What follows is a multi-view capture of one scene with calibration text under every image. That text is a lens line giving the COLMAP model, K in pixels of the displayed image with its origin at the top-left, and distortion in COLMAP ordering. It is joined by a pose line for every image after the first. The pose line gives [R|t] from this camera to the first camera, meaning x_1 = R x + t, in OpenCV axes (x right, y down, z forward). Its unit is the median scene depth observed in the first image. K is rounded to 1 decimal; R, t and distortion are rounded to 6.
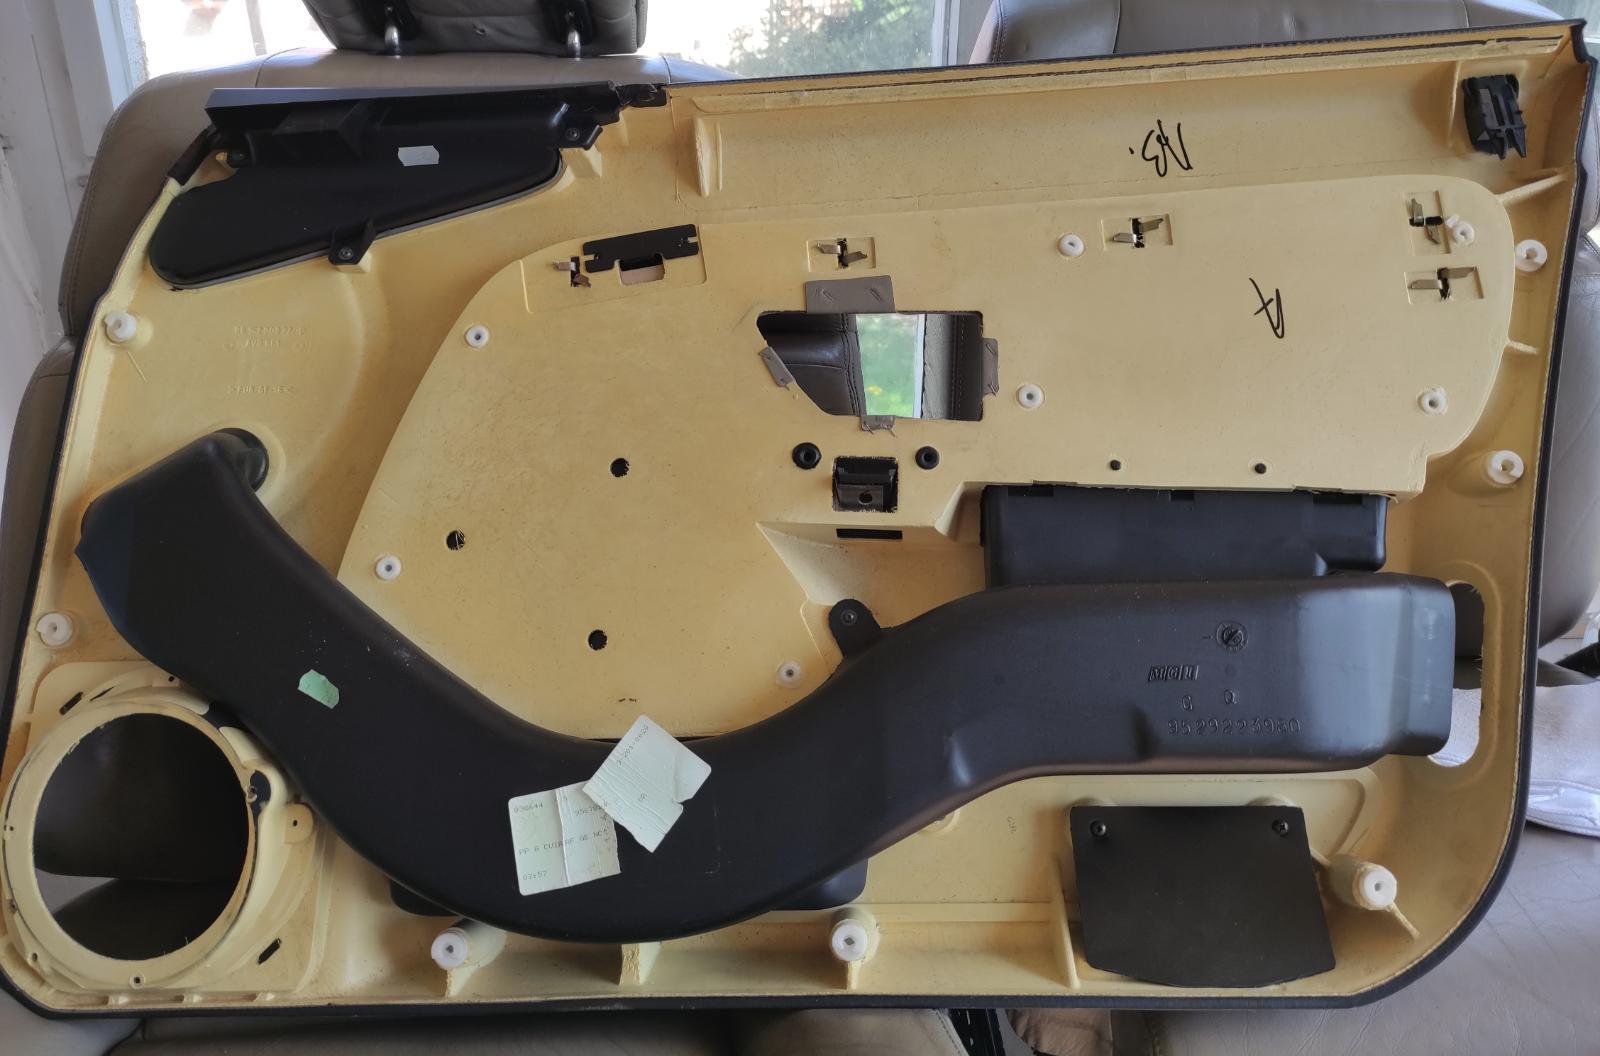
lens RADIAL K [[1134.9, 0, 800.0], [0, 1134.9, 528.0], [0, 0, 1]] dist [0.001962, -0.000075]
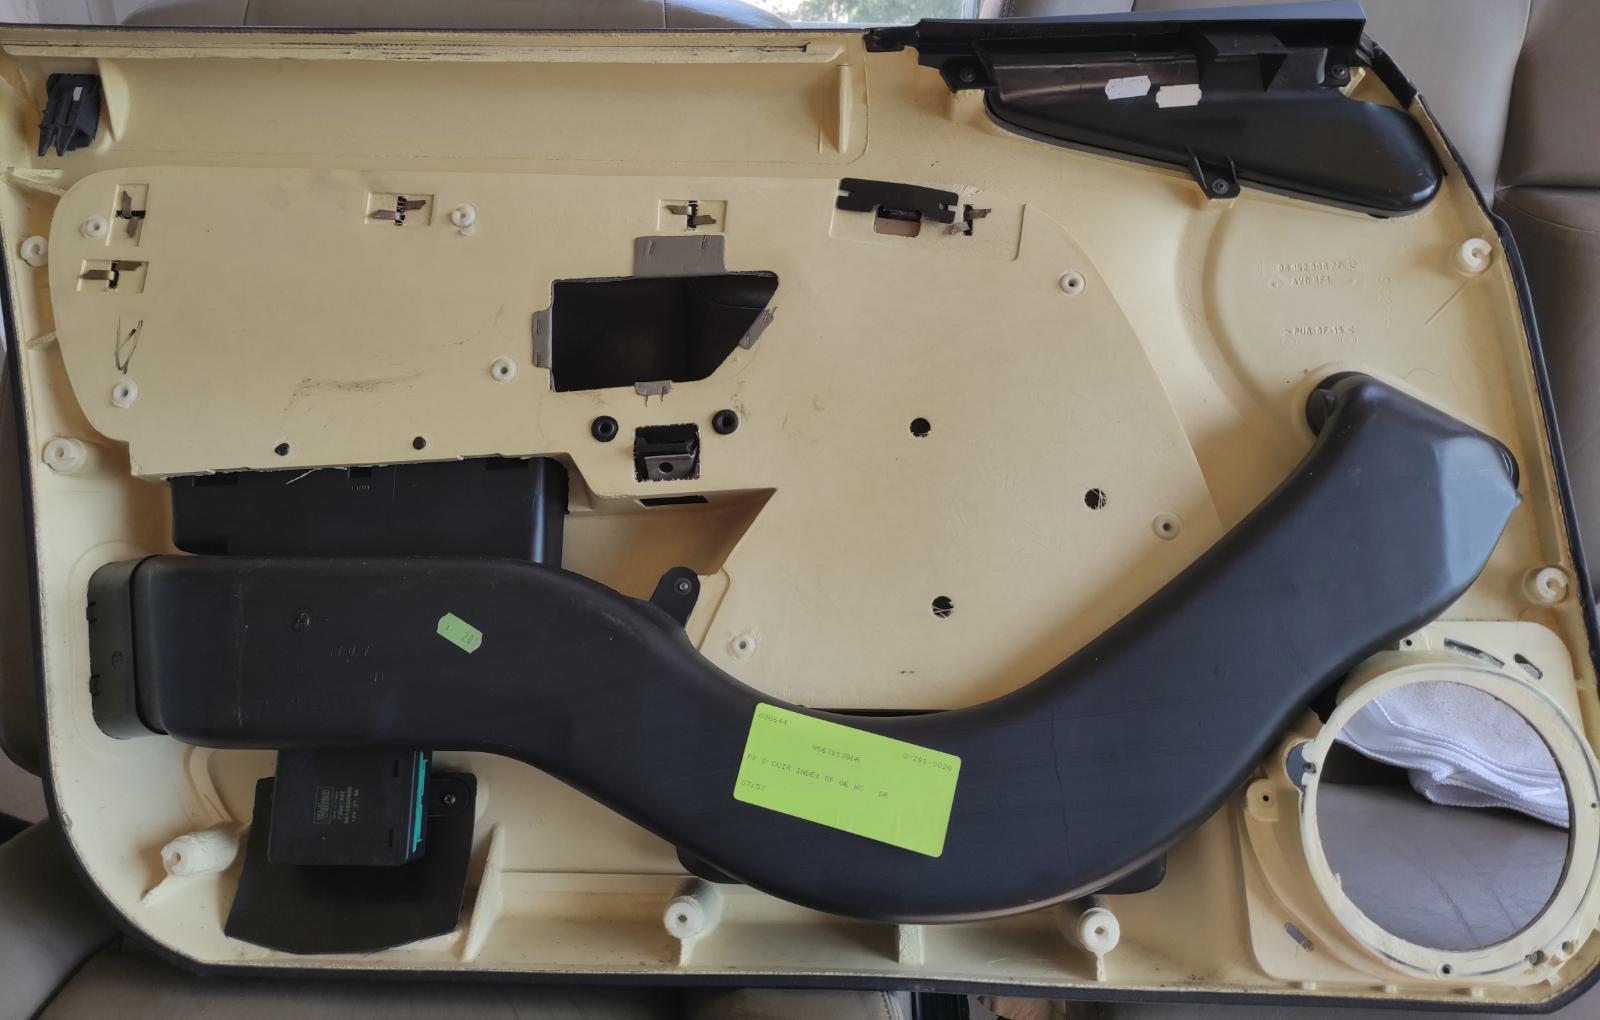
lens RADIAL K [[1170.9, 0, 739.0], [0, 1170.9, 513.8], [0, 0, 1]] dist [0.000344, 0.115365]
pose [[0.997361, -0.001998, -0.072580, 0.187252], [0.003220, 0.999855, 0.016726, -0.002897], [0.072536, -0.016915, 0.997222, -0.002284]]
